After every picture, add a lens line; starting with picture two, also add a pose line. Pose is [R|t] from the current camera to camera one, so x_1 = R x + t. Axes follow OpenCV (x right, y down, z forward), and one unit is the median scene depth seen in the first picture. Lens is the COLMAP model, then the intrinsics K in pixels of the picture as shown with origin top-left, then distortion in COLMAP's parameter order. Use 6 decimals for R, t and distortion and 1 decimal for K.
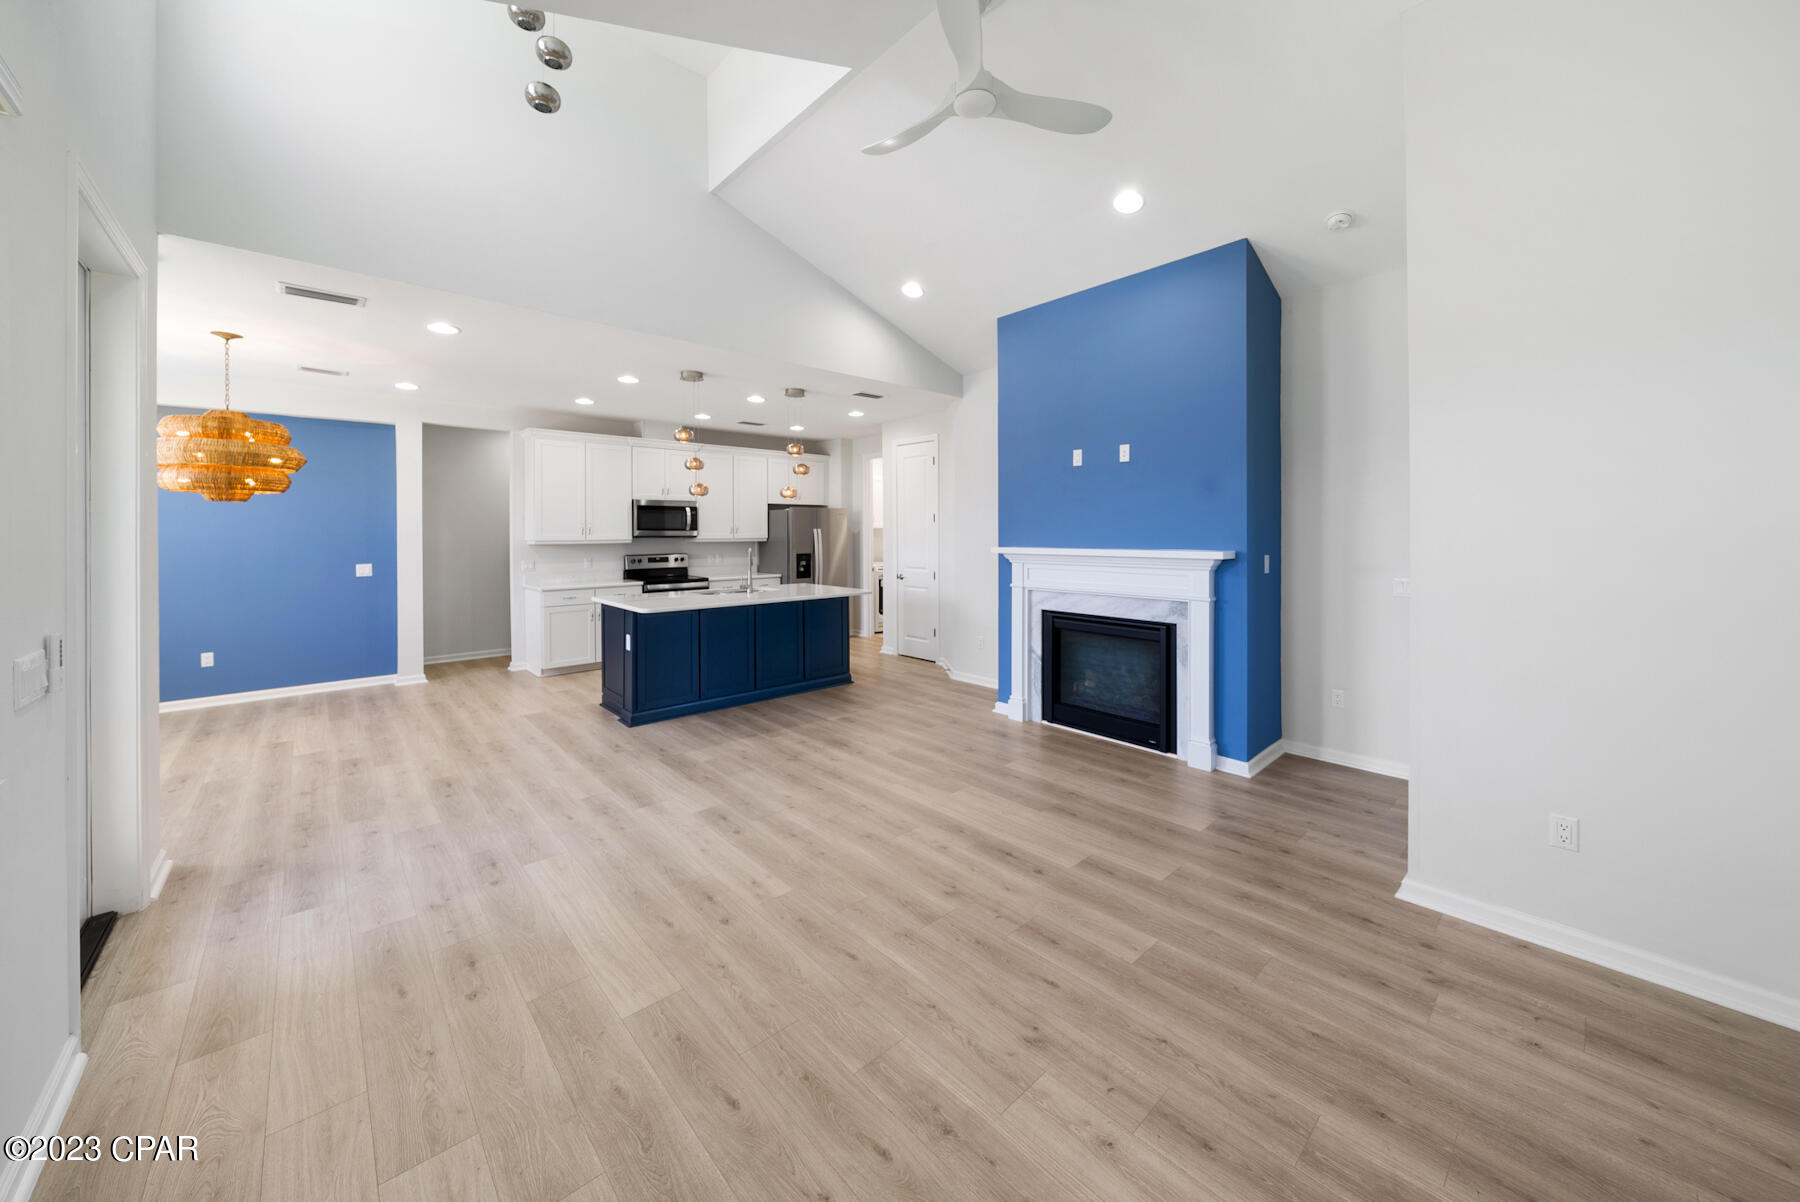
lens RADIAL K [[639.5, 0, 896.9], [0, 639.5, 529.7], [0, 0, 1]] dist [-0.007867, 0.000063]
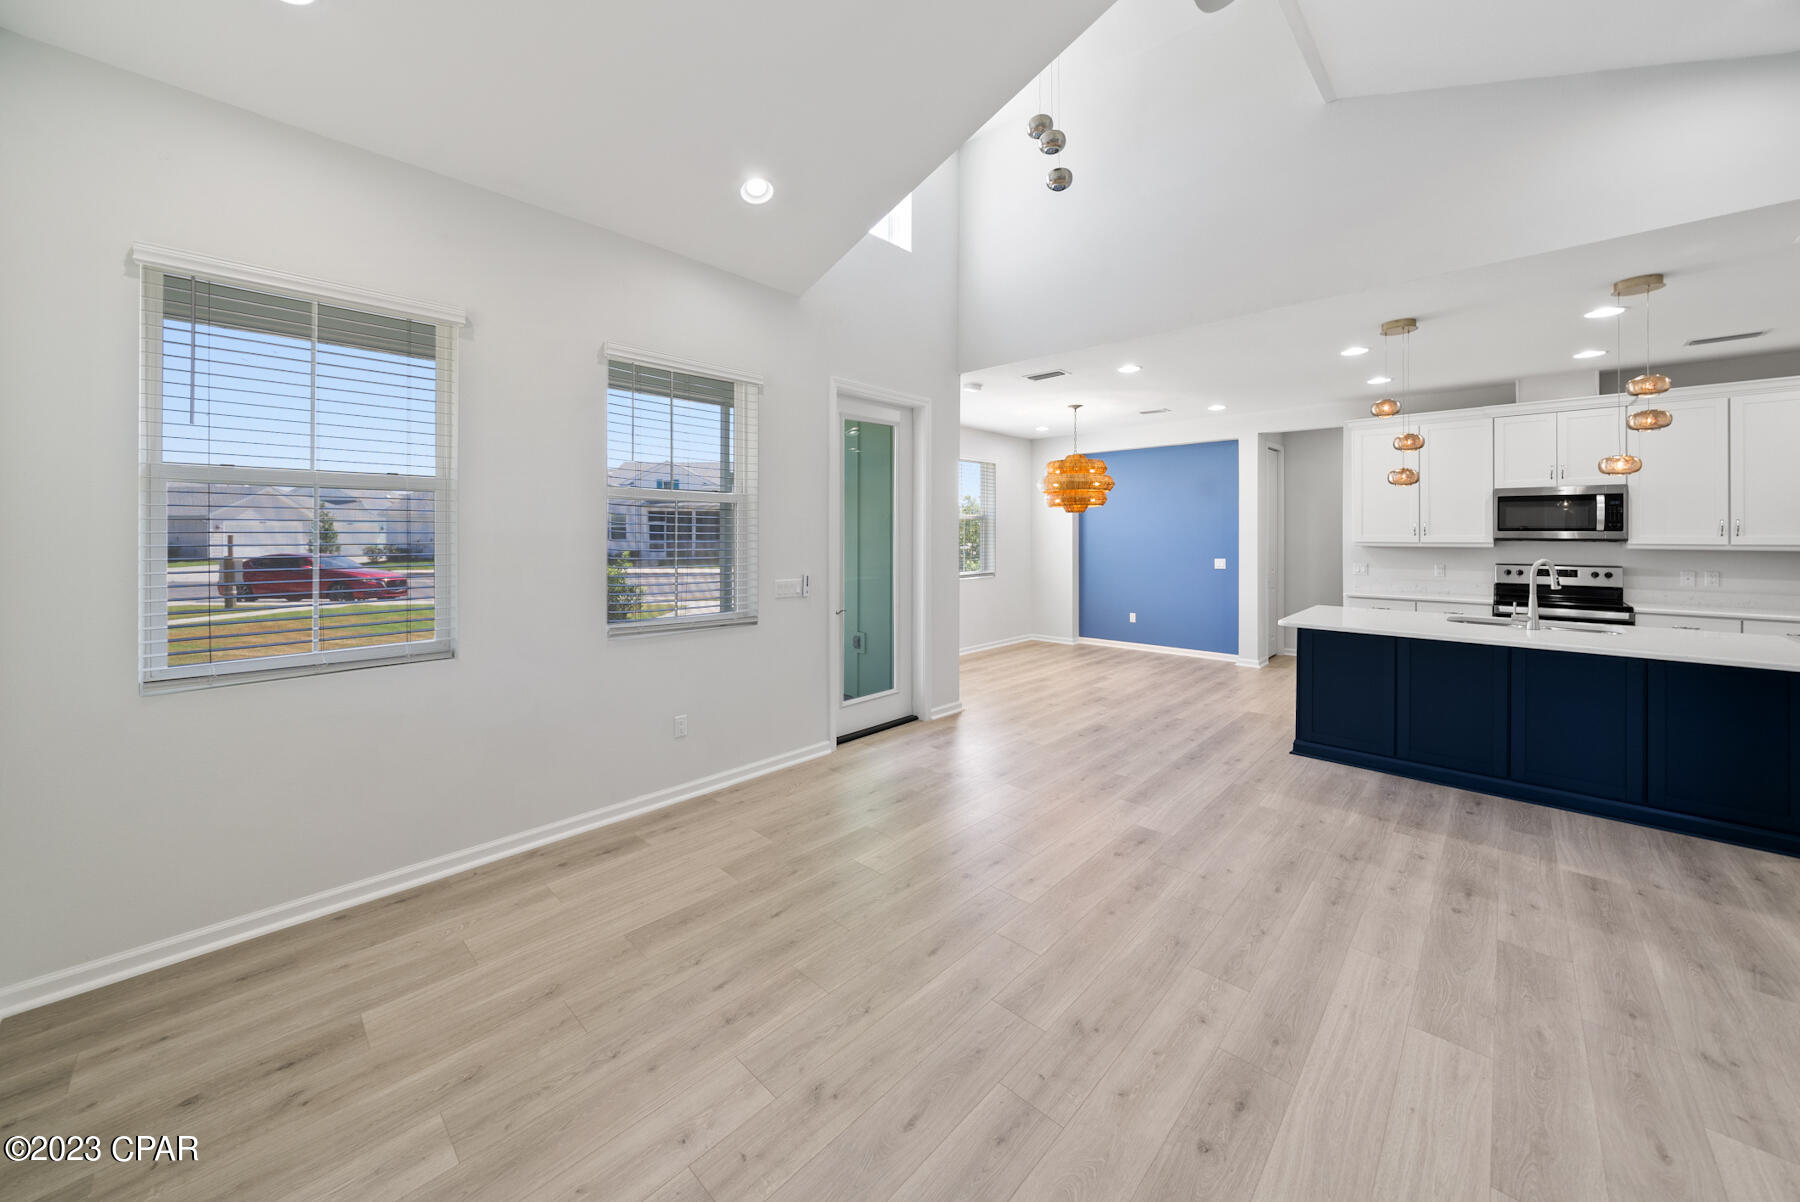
lens RADIAL K [[648.9, 0, 910.3], [0, 648.9, 531.6], [0, 0, 1]] dist [-0.005251, 0.000167]
pose [[0.085382, 0.002100, -0.996346, 0.338822], [0.003534, 0.999991, 0.002410, -0.002541], [0.996342, -0.003727, 0.085374, 0.309852]]
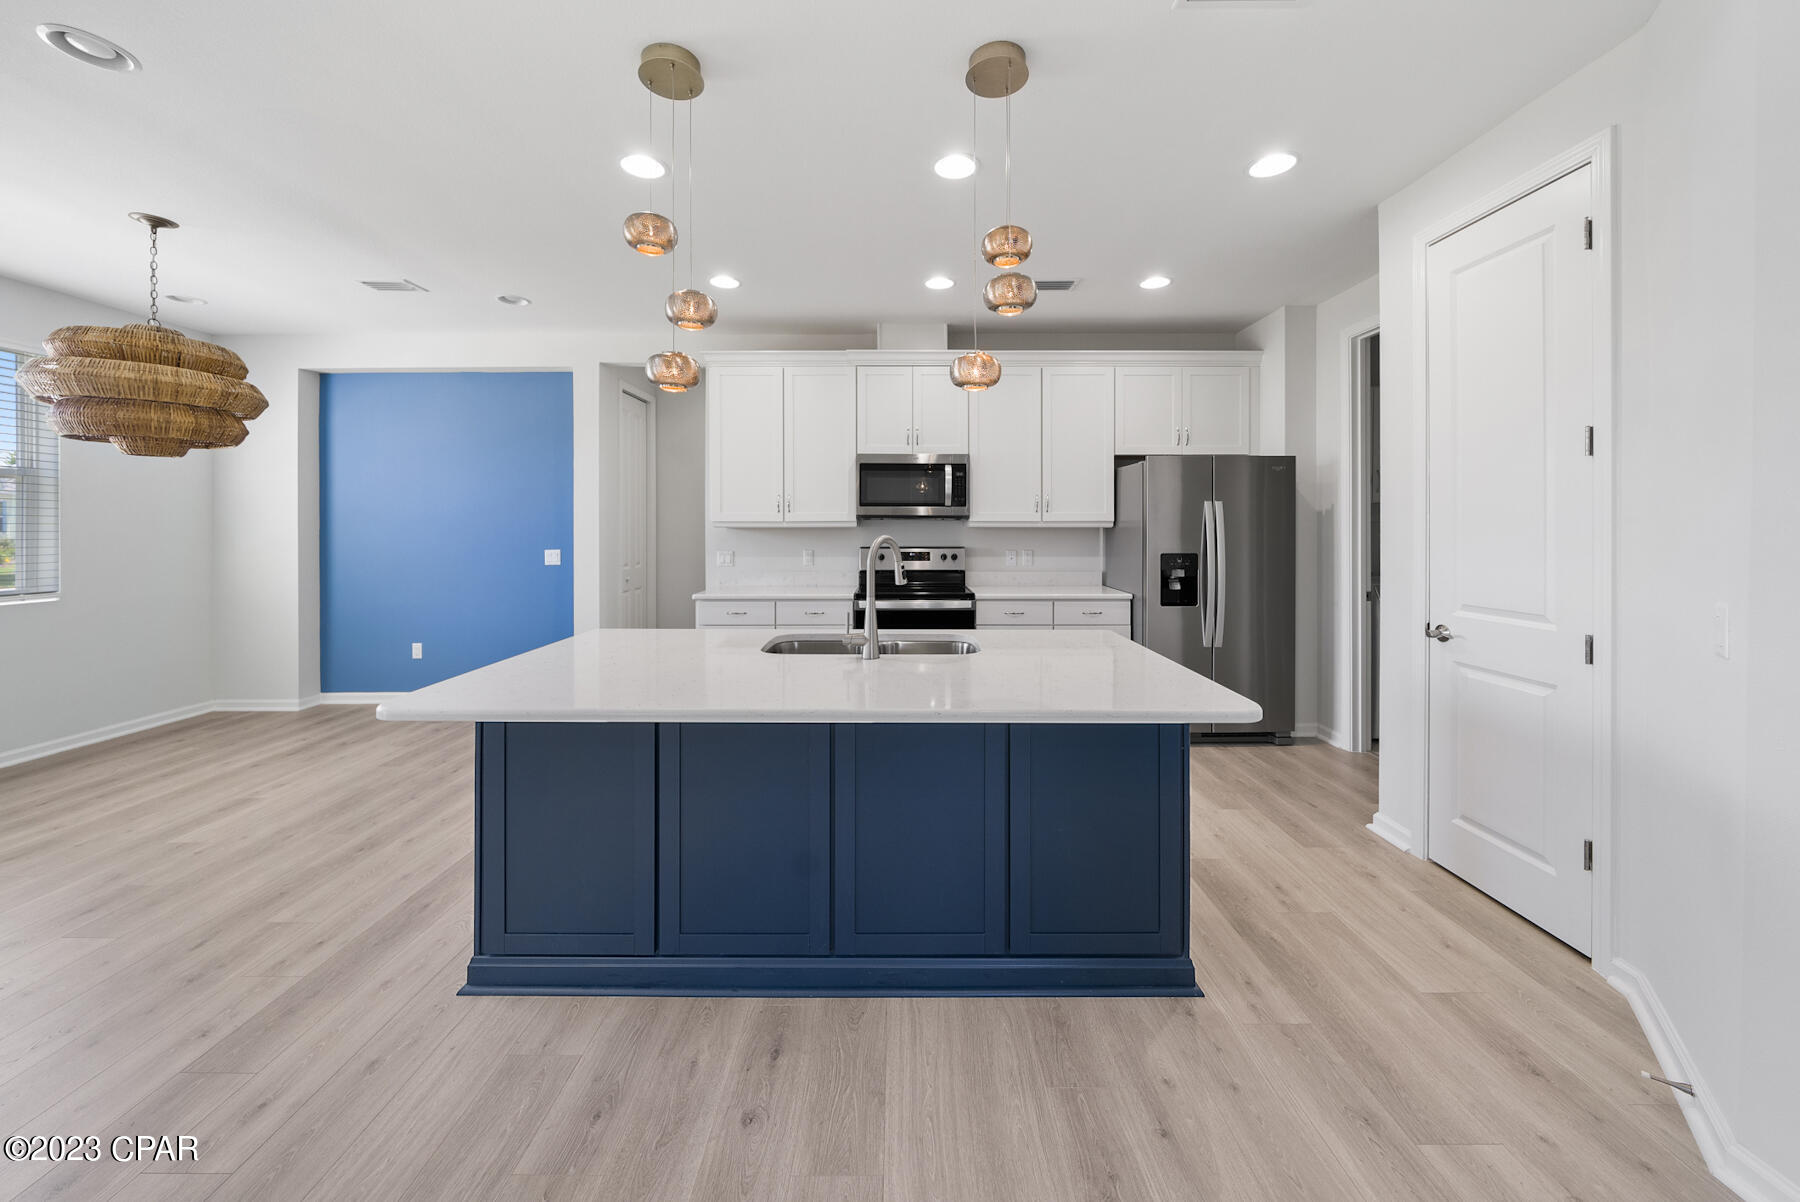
lens RADIAL K [[639.5, 0, 896.9], [0, 639.5, 529.7], [0, 0, 1]] dist [-0.007867, 0.000063]
pose [[0.737304, 0.007844, -0.675516, 0.026025], [0.000378, 0.999928, 0.012023, 0.019280], [0.675561, -0.009120, 0.737247, 0.702381]]
